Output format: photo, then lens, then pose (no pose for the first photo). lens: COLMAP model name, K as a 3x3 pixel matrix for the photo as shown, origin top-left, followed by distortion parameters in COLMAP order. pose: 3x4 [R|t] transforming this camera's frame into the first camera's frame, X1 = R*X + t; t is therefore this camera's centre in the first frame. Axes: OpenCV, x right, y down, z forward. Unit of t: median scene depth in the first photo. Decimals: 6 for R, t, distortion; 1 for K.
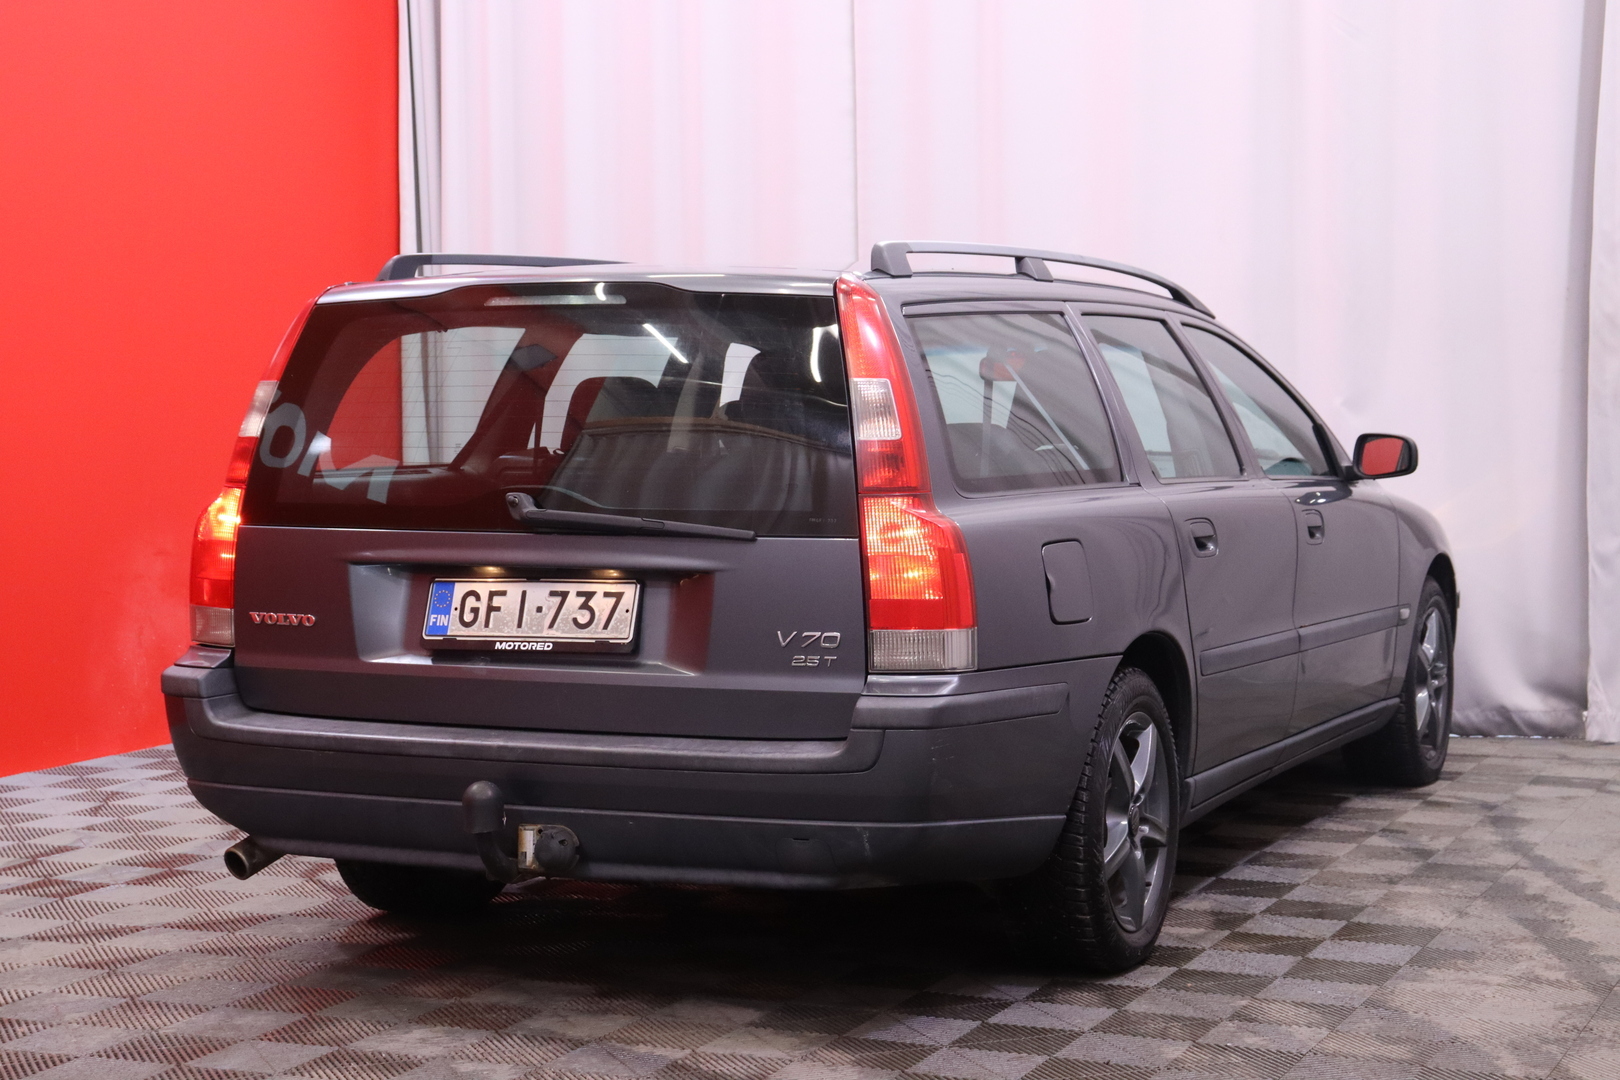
lens RADIAL K [[2948.4, 0, 810.0], [0, 2948.4, 540.0], [0, 0, 1]] dist [0.146857, -0.028703]
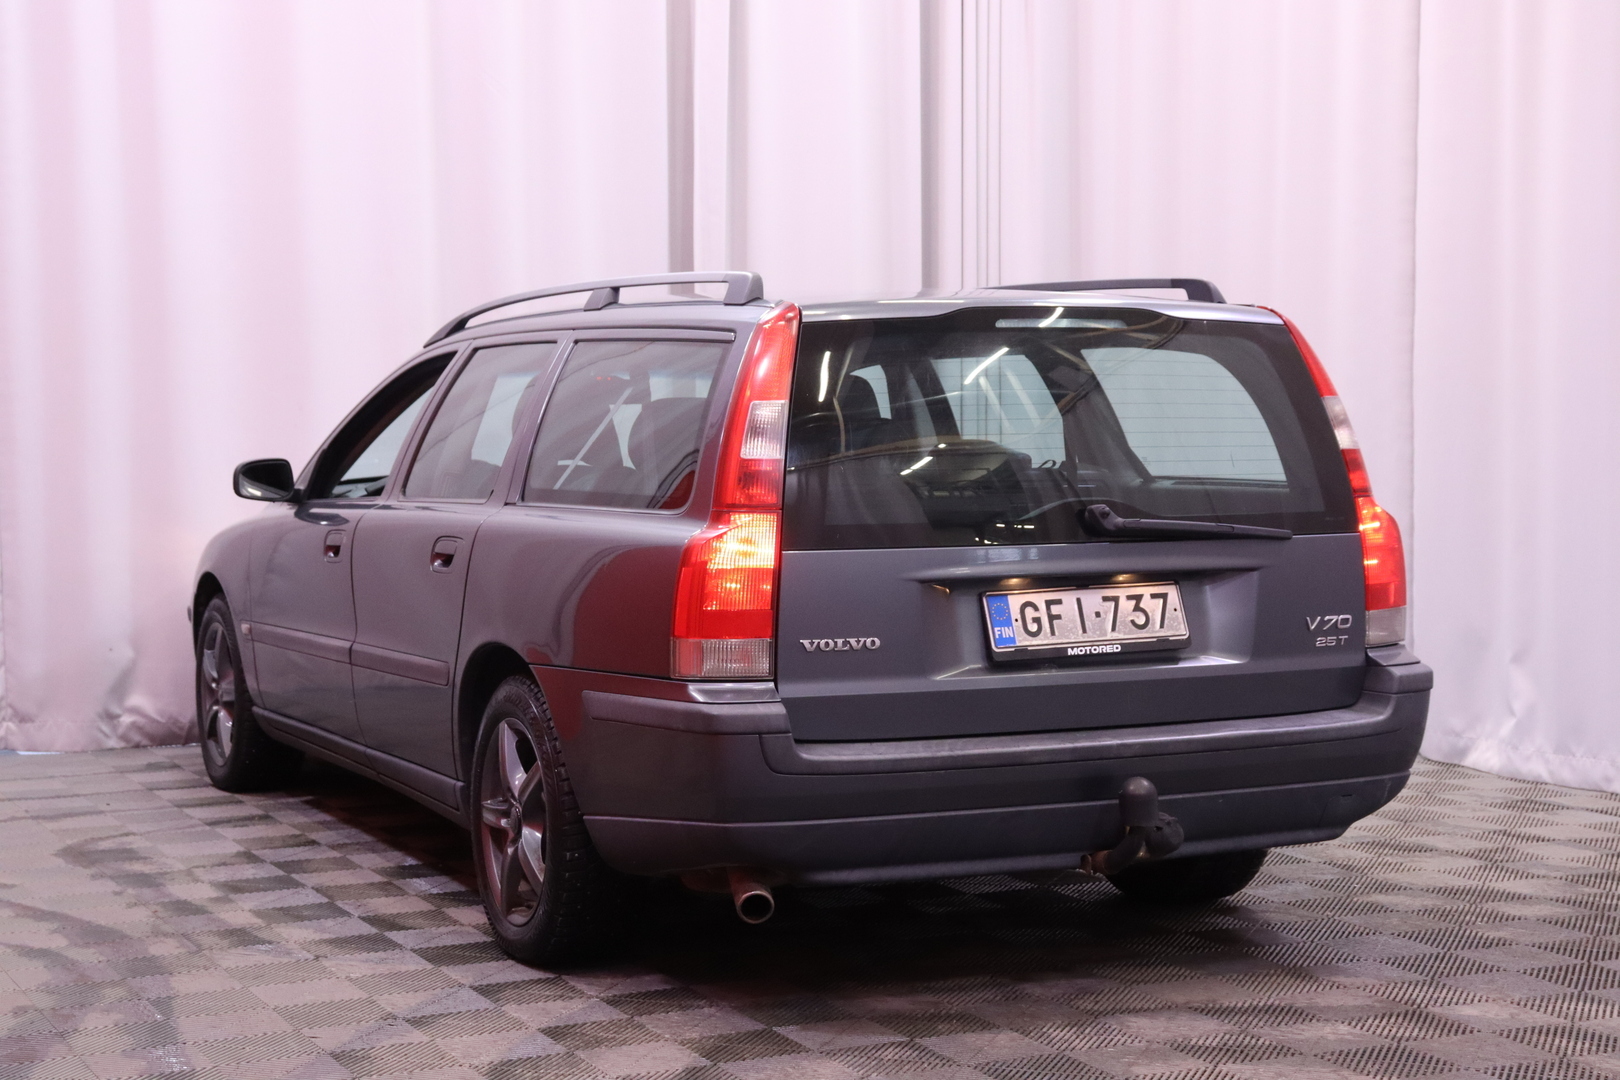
lens RADIAL K [[2821.8, 0, 810.0], [0, 2821.8, 540.0], [0, 0, 1]] dist [0.028428, 0.036076]
pose [[0.647591, -0.038183, 0.761030, -0.930379], [0.046309, 0.998870, 0.010710, -0.018877], [-0.760579, 0.028307, 0.648628, 0.421758]]
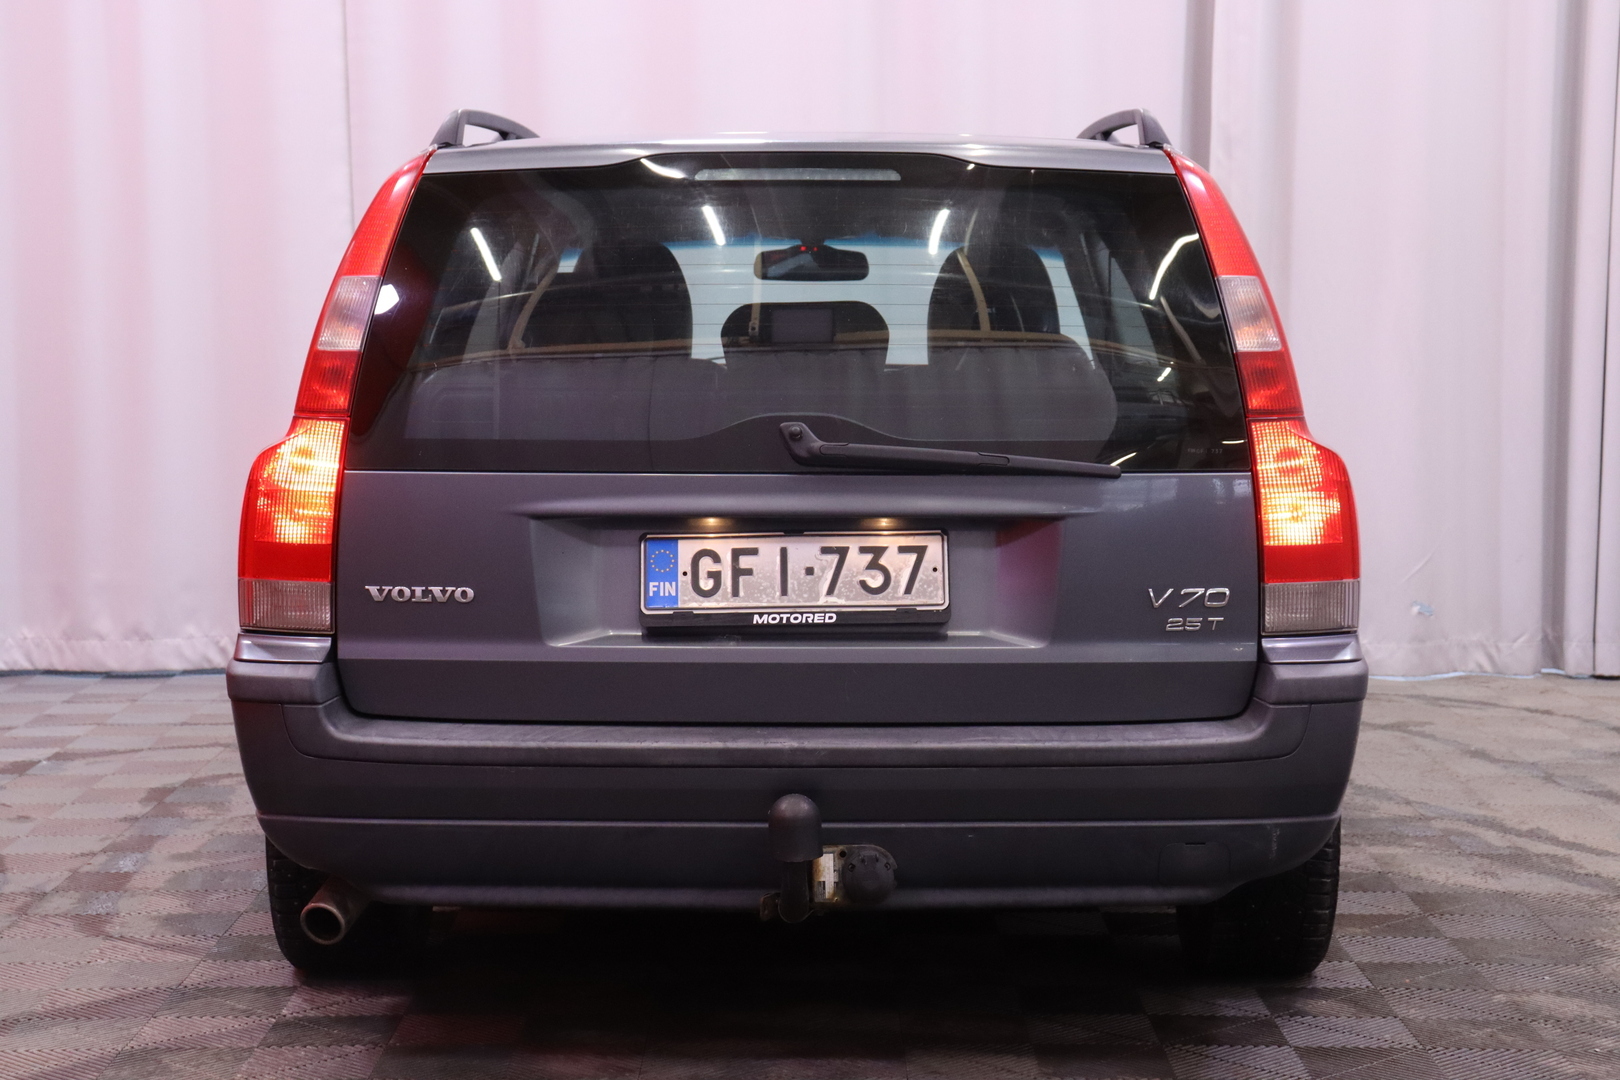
lens RADIAL K [[3321.7, 0, 810.0], [0, 3321.7, 540.0], [0, 0, 1]] dist [0.085241, 0.033691]
pose [[0.915687, -0.027838, 0.400927, -0.444946], [0.017980, 0.999437, 0.028329, -0.009662], [-0.401490, -0.018732, 0.915672, 0.195218]]
